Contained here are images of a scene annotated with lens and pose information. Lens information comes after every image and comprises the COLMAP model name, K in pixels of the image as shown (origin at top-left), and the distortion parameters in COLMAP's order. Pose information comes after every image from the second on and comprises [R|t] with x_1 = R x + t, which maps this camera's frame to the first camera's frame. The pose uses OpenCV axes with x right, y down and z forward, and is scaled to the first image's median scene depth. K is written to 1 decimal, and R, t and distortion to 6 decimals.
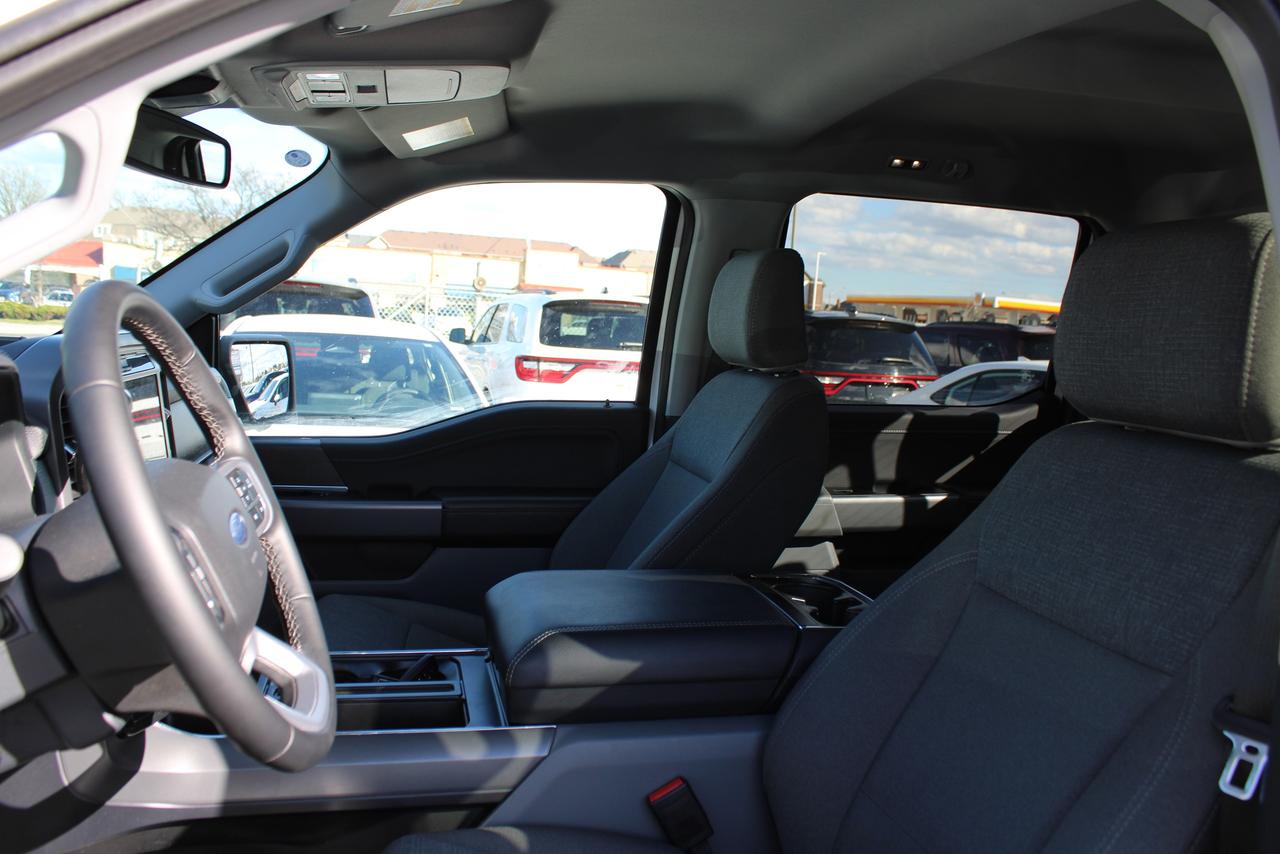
lens RADIAL K [[1081.9, 0, 668.6], [0, 1081.9, 428.9], [0, 0, 1]] dist [-0.160871, 0.109936]
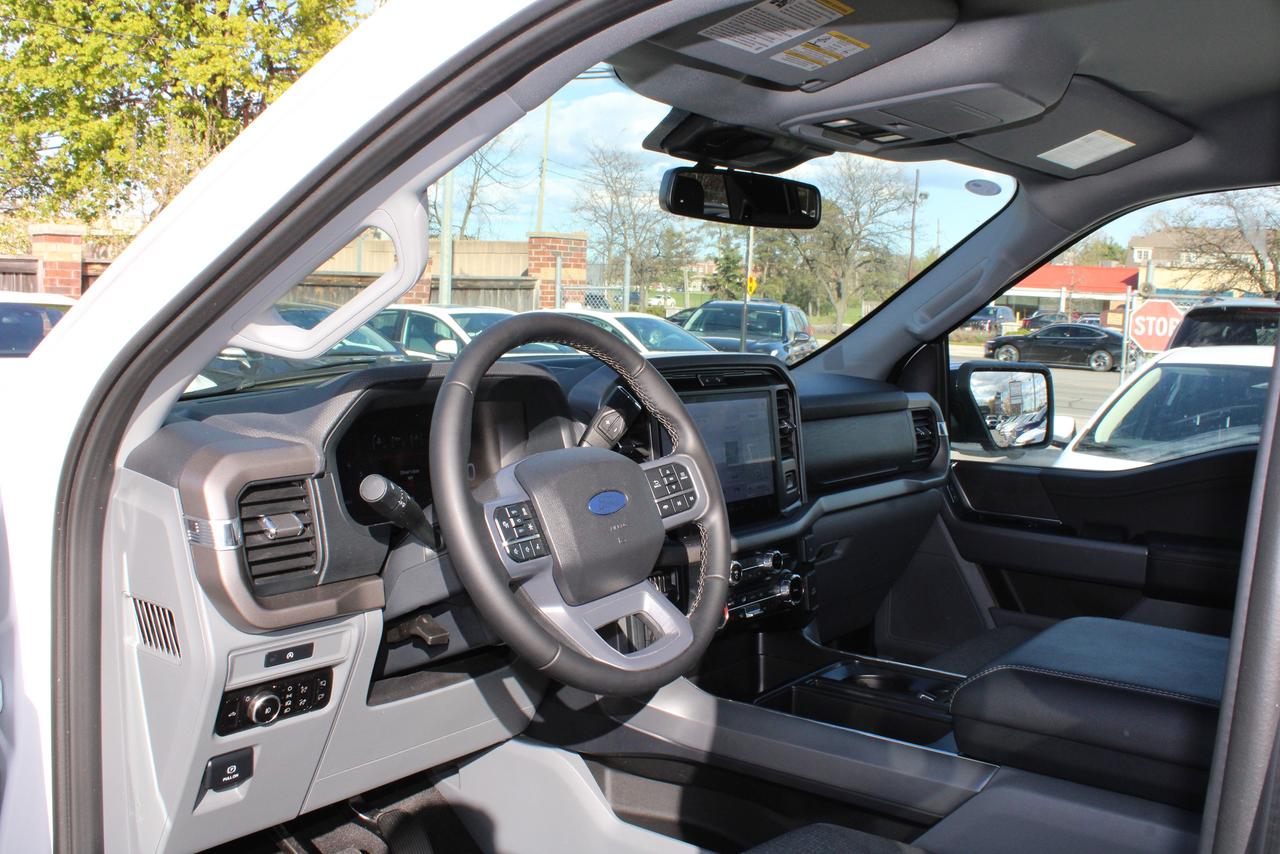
lens RADIAL K [[1188.5, 0, 633.5], [0, 1188.5, 431.7], [0, 0, 1]] dist [-0.119623, 0.000000]
pose [[0.618386, 0.049967, -0.784285, 0.354622], [-0.076282, 0.997081, 0.003378, -0.000030], [0.782164, 0.057738, 0.620392, 0.054465]]
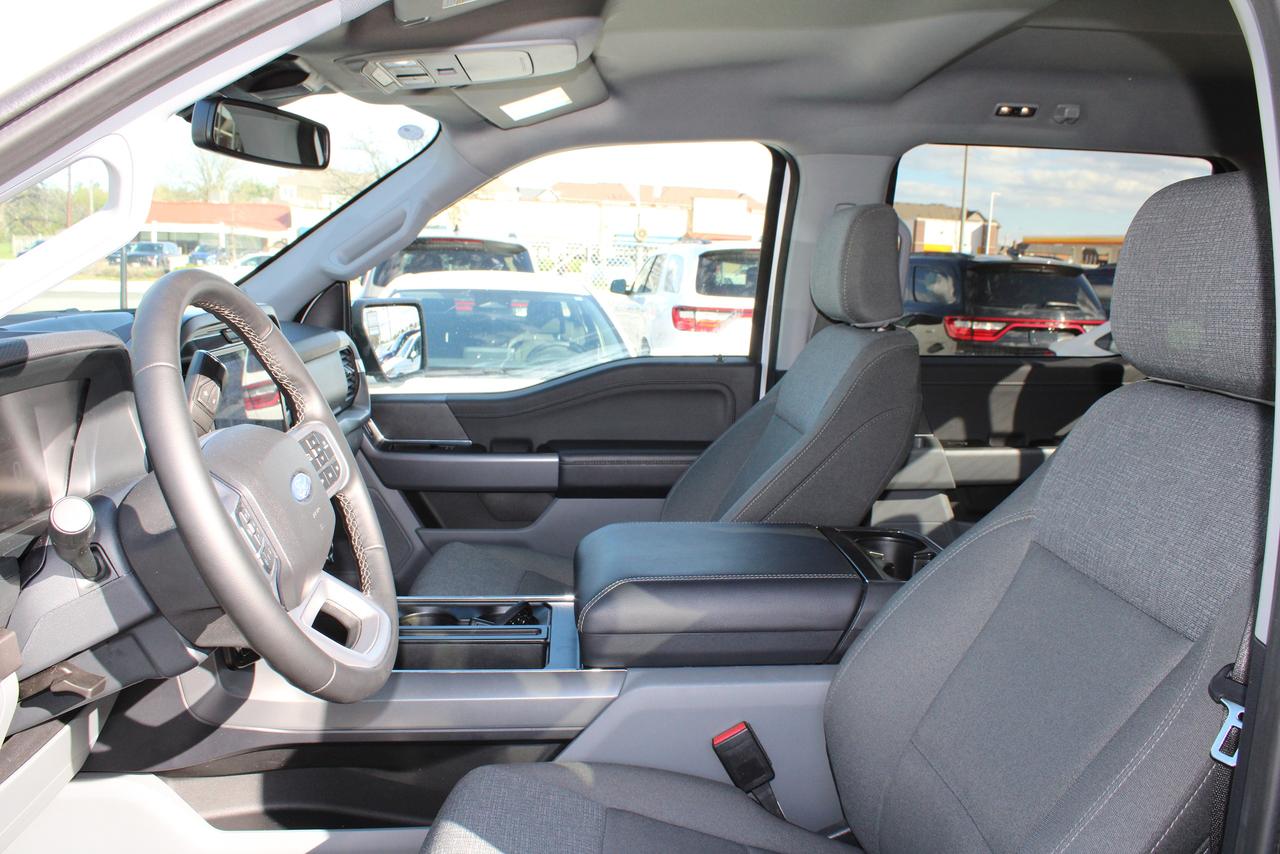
lens RADIAL K [[1081.9, 0, 660.2], [0, 1081.9, 432.9], [0, 0, 1]] dist [-0.160871, 0.109936]
pose [[0.986584, -0.001339, -0.163246, 0.072513], [0.009895, 0.998618, 0.051609, -0.008249], [0.162952, -0.052531, 0.985235, -0.023844]]
